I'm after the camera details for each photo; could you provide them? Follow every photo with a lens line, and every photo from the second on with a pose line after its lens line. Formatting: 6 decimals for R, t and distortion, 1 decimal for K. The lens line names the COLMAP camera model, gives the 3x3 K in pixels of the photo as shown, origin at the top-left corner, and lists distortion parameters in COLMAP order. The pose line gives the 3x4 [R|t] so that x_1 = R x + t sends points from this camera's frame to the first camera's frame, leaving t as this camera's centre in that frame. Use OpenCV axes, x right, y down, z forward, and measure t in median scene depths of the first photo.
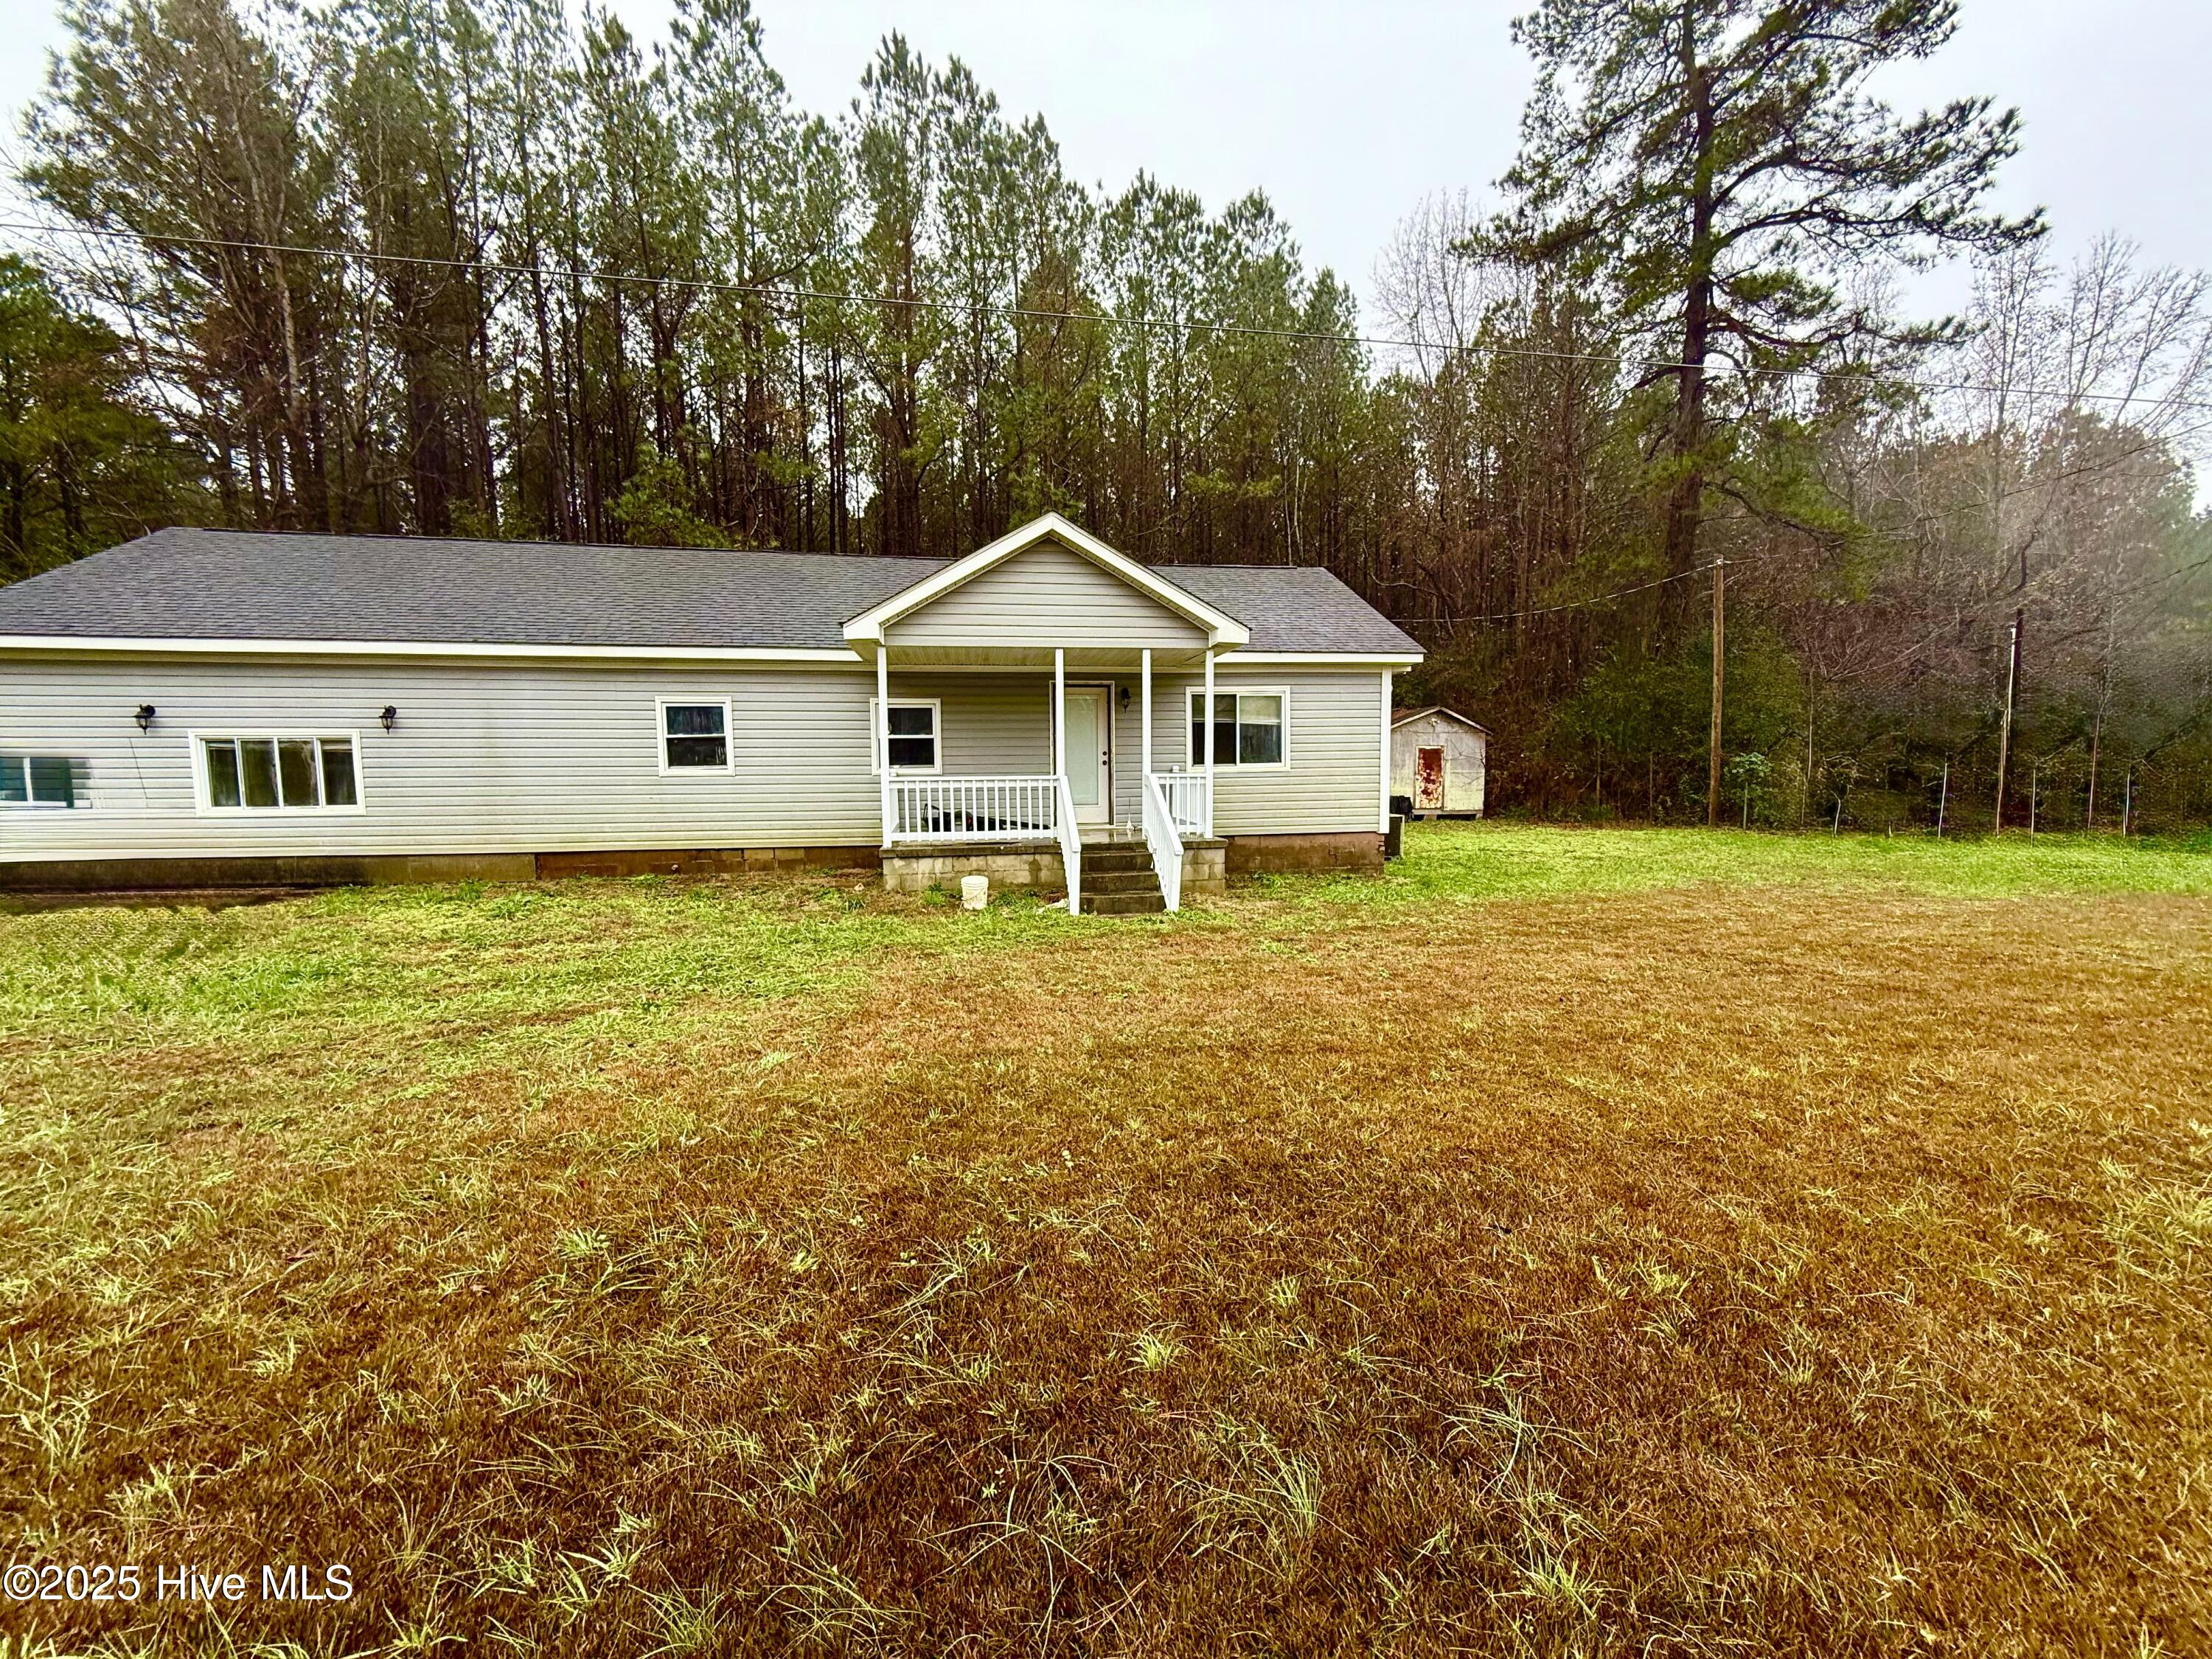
lens RADIAL K [[869.8, 0, 1106.0], [0, 869.8, 829.5], [0, 0, 1]] dist [0.000983, 0.000505]
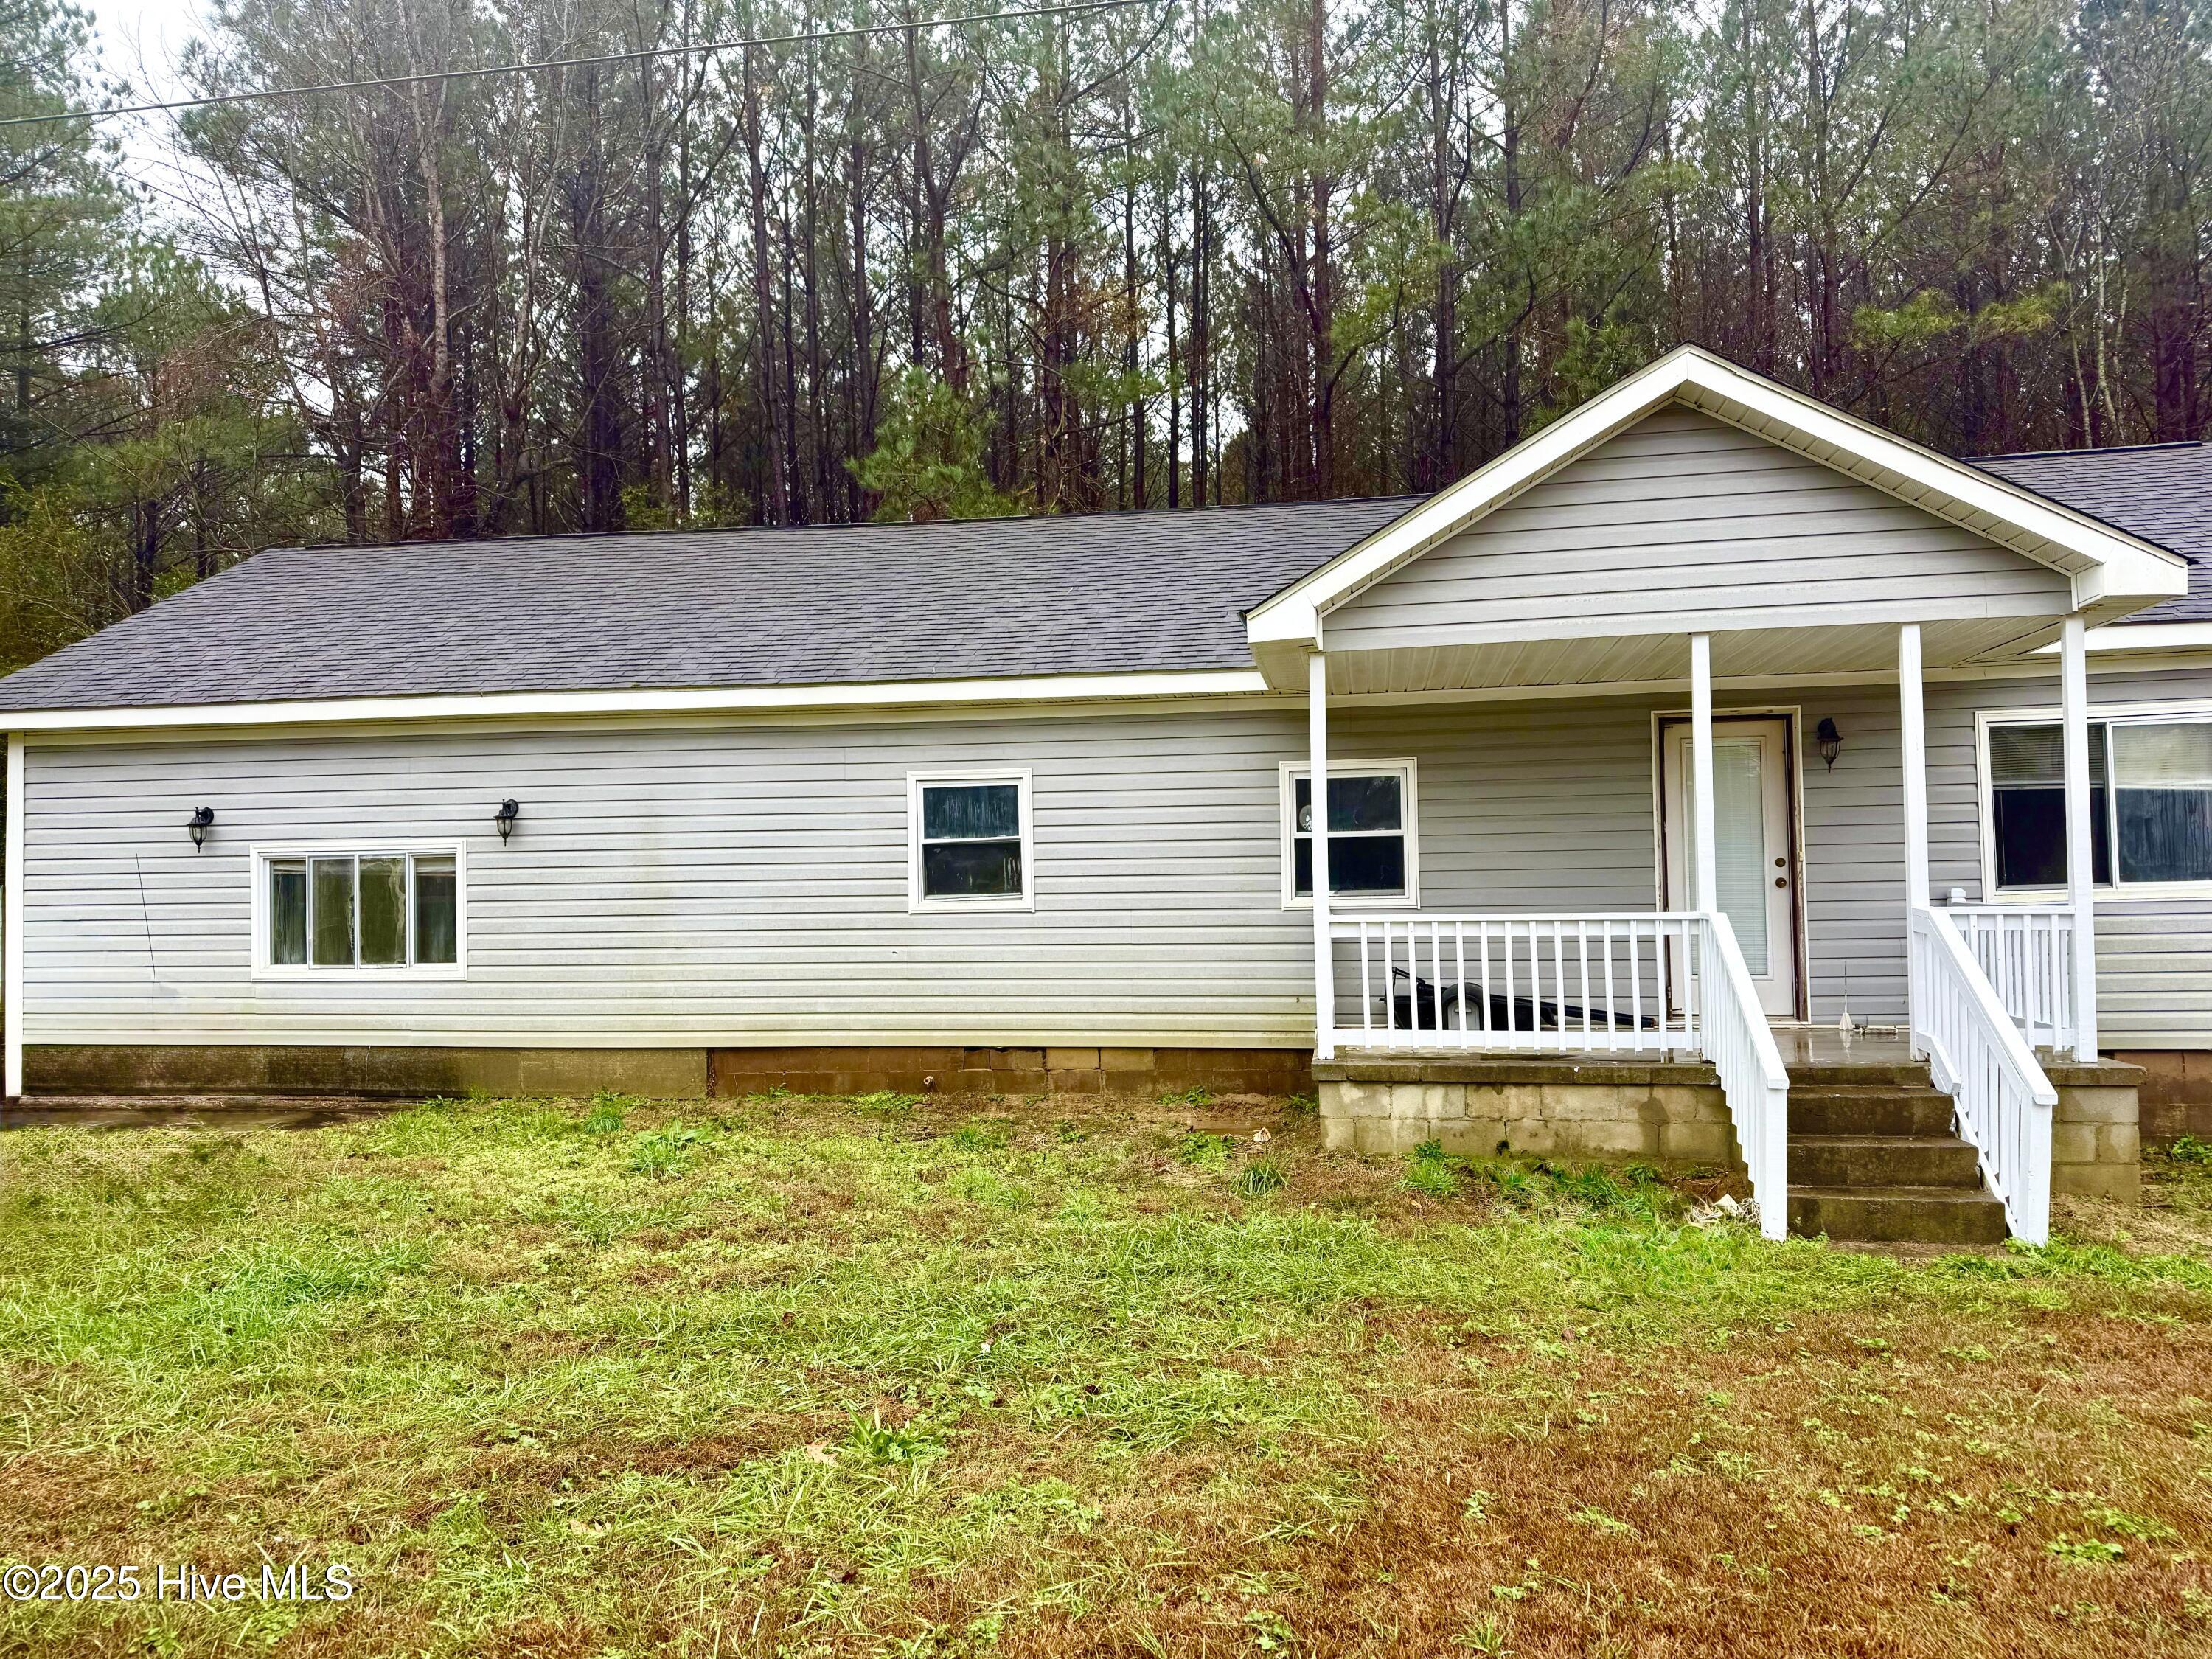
lens RADIAL K [[1570.6, 0, 1106.0], [0, 1570.6, 829.5], [0, 0, 1]] dist [0.107179, -0.158706]
pose [[0.941649, -0.019960, -0.336004, -0.062144], [-0.017791, 0.993893, -0.108900, -0.008274], [0.336126, 0.108524, 0.935544, 0.107579]]
